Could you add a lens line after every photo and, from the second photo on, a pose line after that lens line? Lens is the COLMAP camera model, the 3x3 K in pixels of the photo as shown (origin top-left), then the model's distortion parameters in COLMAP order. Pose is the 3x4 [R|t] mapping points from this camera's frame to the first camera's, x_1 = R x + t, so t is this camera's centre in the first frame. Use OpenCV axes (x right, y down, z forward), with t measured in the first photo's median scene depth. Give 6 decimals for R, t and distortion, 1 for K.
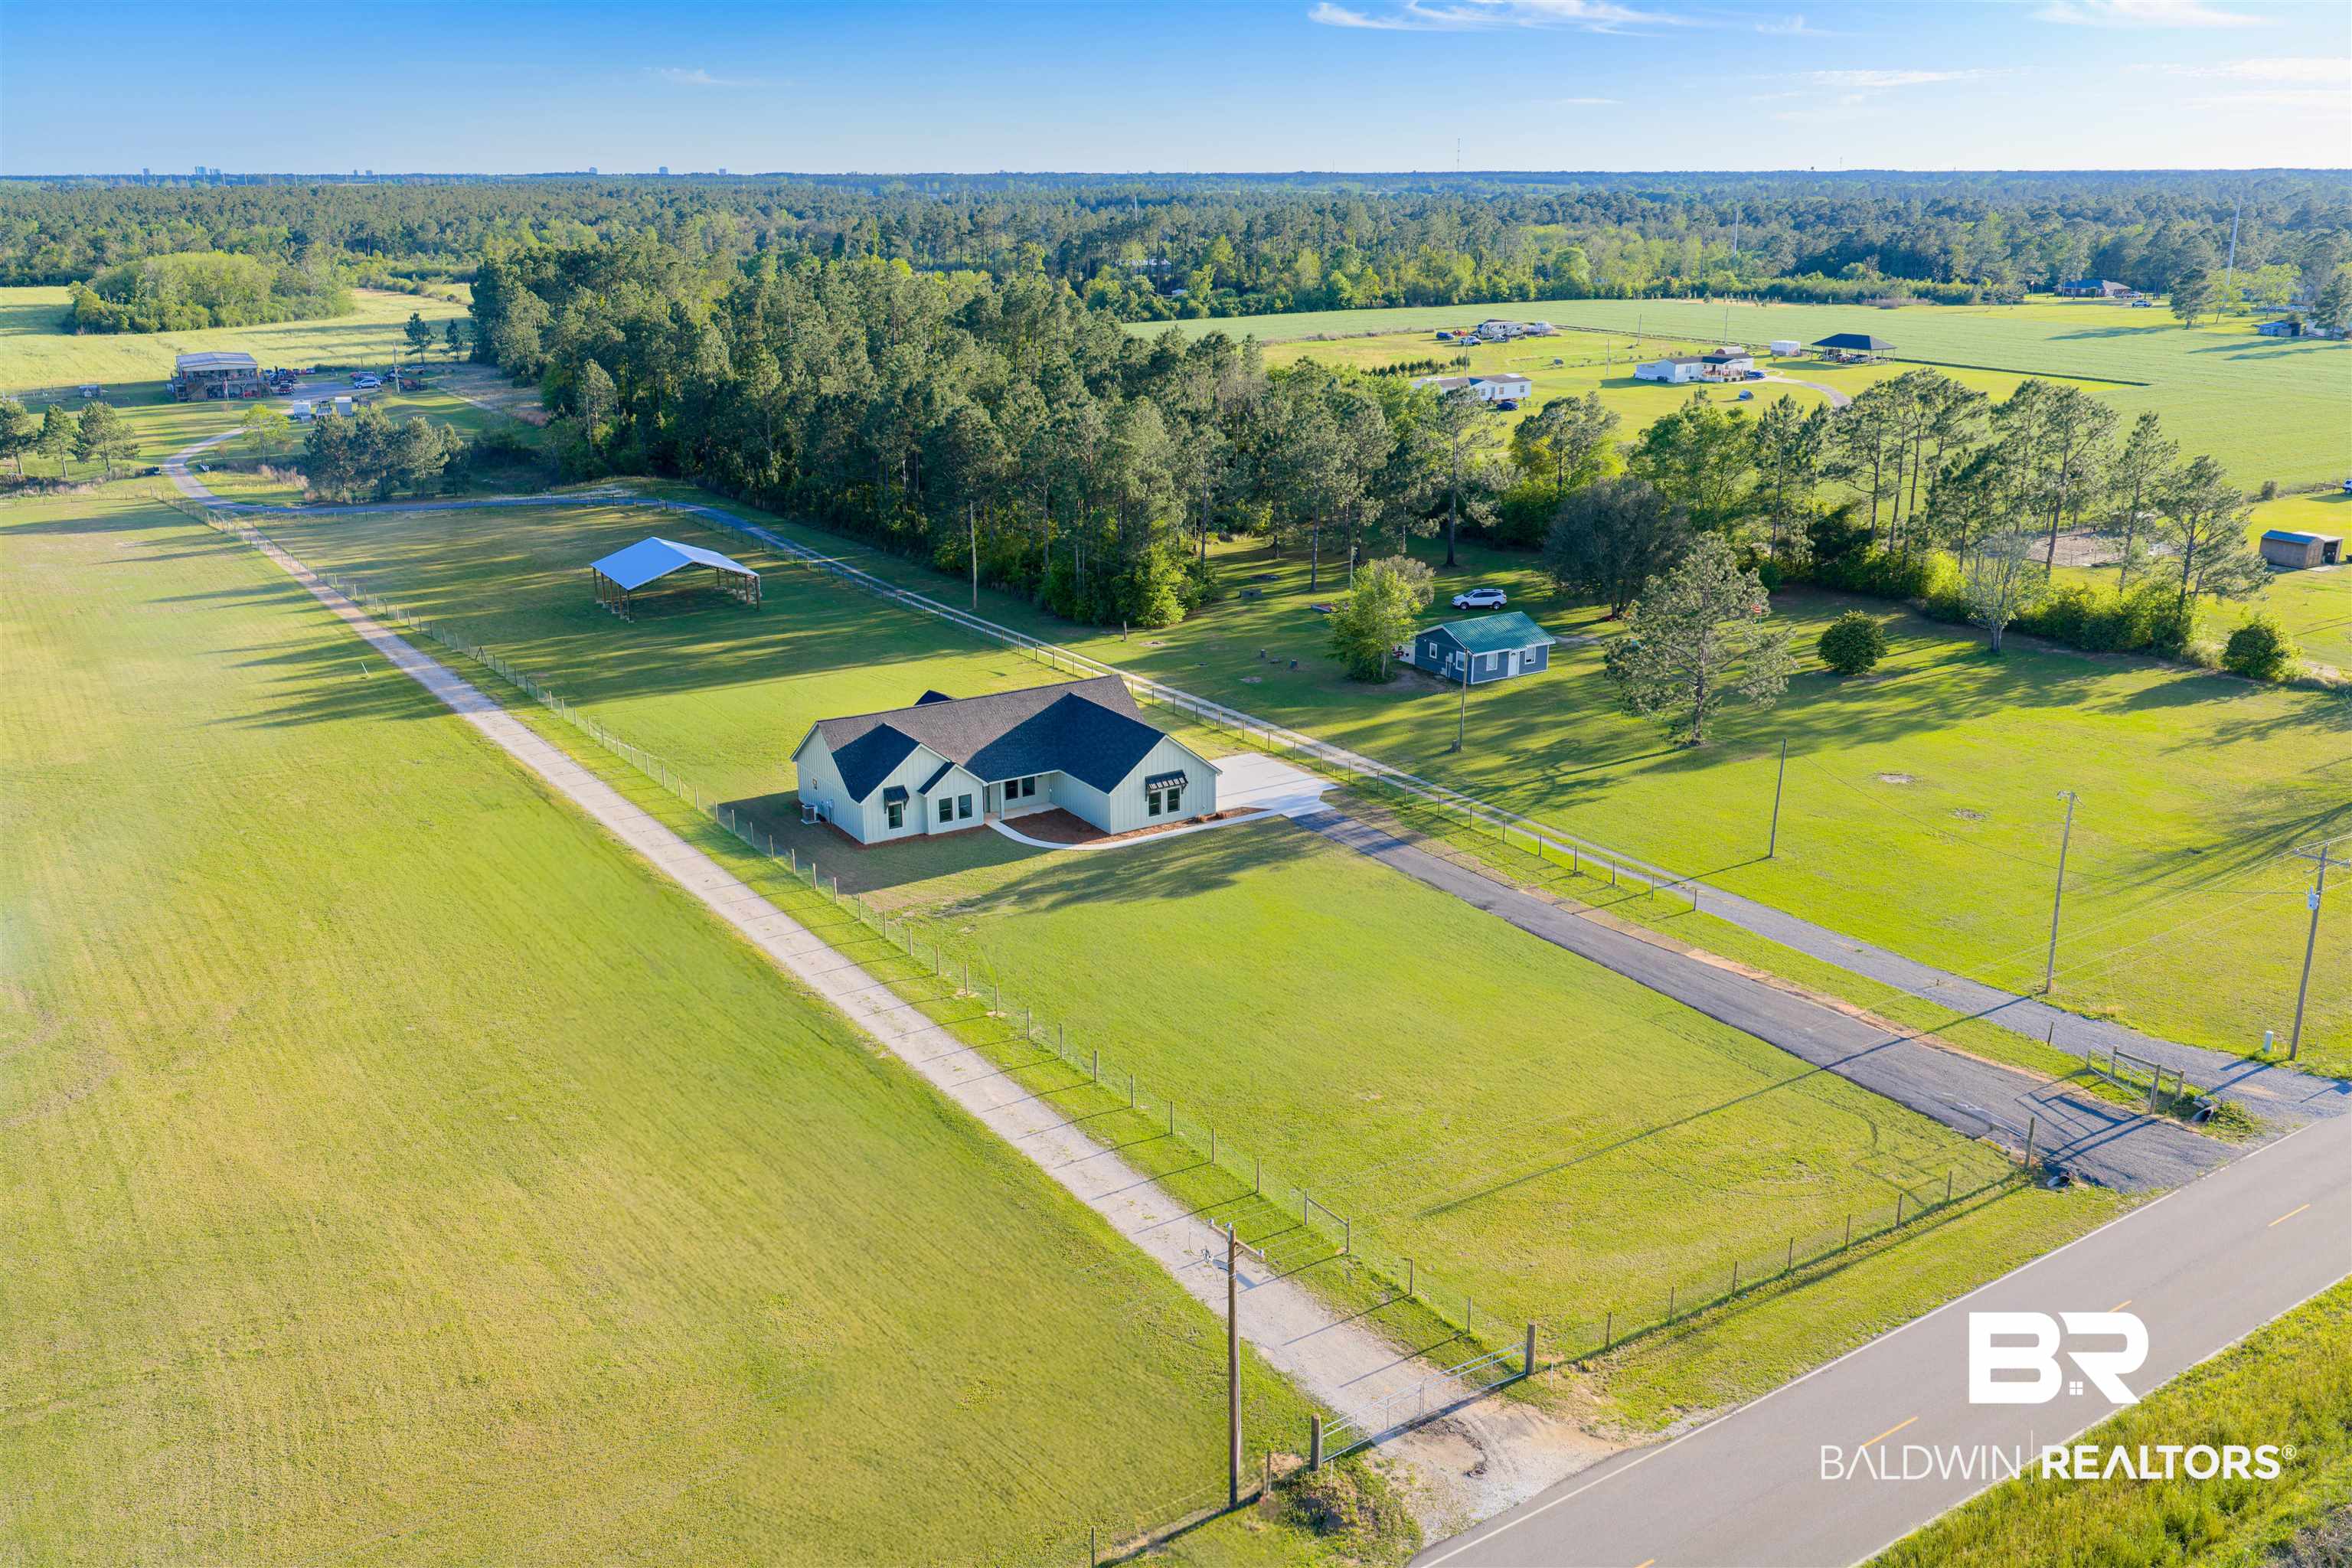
lens RADIAL K [[1930.6, 0, 1222.4], [0, 1930.6, 794.9], [0, 0, 1]] dist [0.013354, -0.005781]
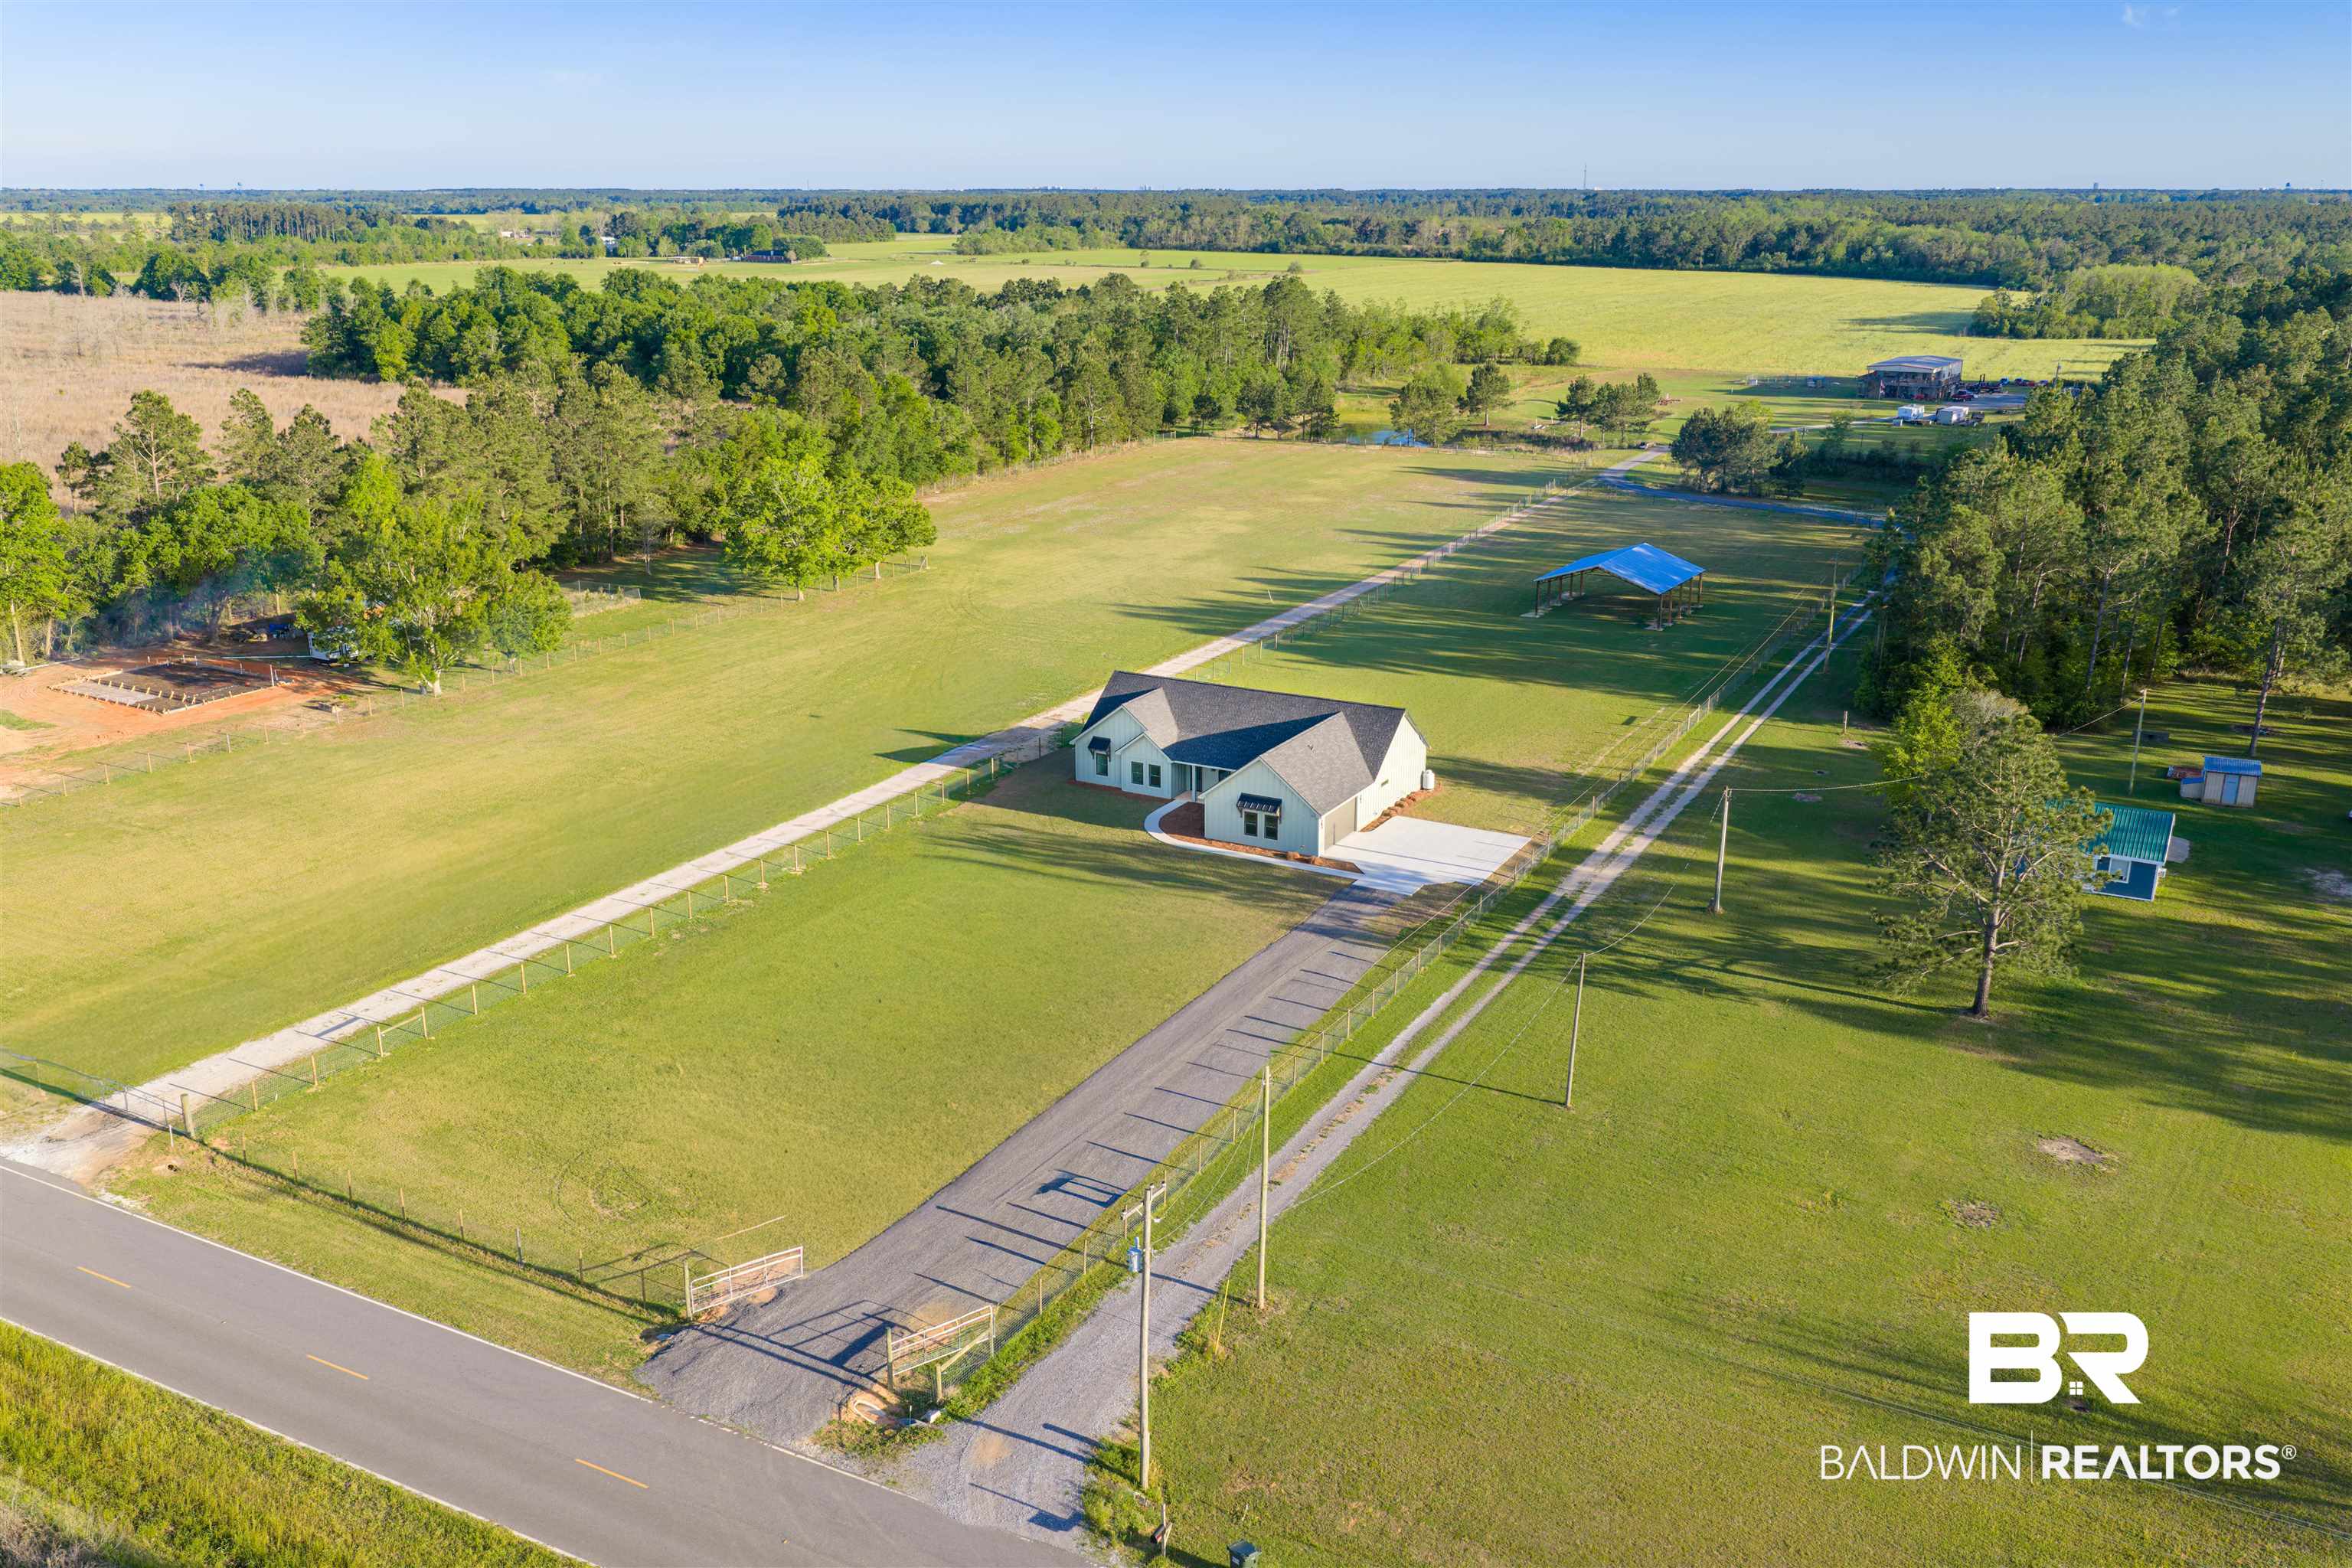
lens RADIAL K [[1973.3, 0, 1207.3], [0, 1973.3, 782.0], [0, 0, 1]] dist [0.006069, -0.005011]
pose [[0.470086, 0.256065, -0.844659, 0.727836], [-0.271073, 0.952625, 0.137933, -0.135161], [0.839963, 0.164123, 0.517228, 0.414302]]
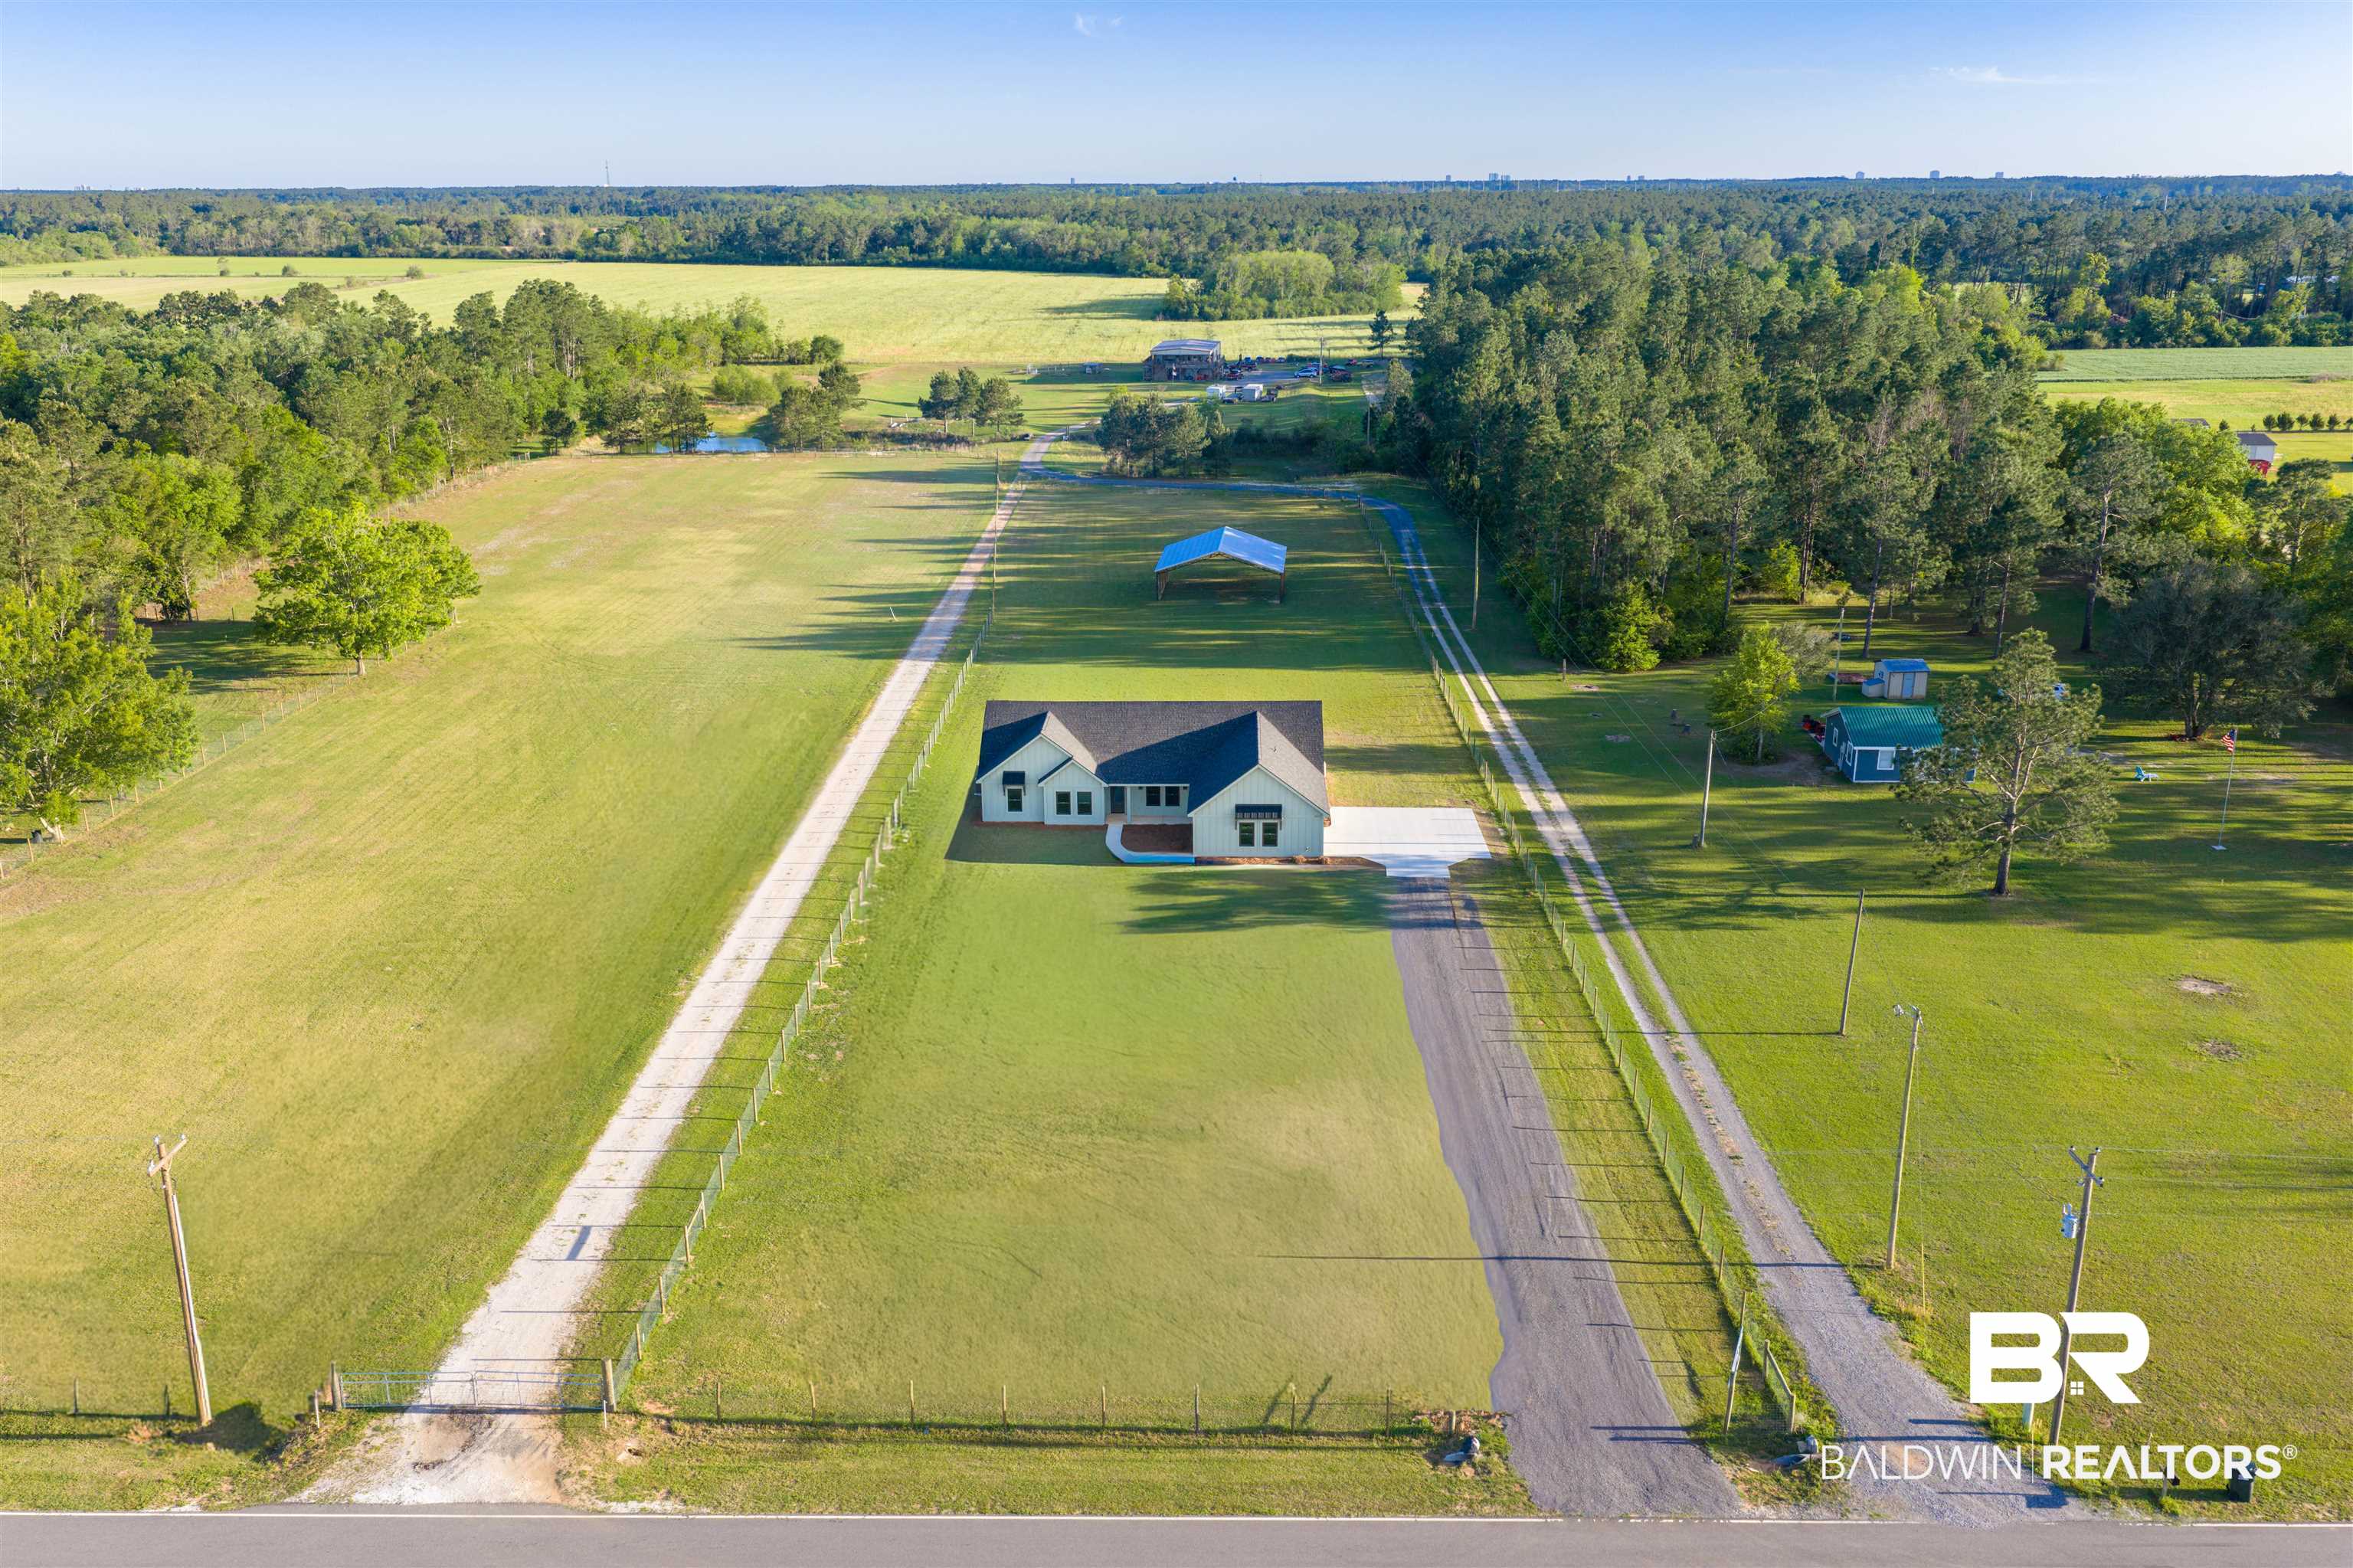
lens RADIAL K [[1974.2, 0, 1207.8], [0, 1974.2, 782.0], [0, 0, 1]] dist [0.006069, -0.005011]
pose [[0.822619, 0.162882, -0.544763, 0.435693], [-0.170493, 0.984666, 0.036959, -0.049012], [0.542430, 0.062475, 0.837775, 0.150302]]
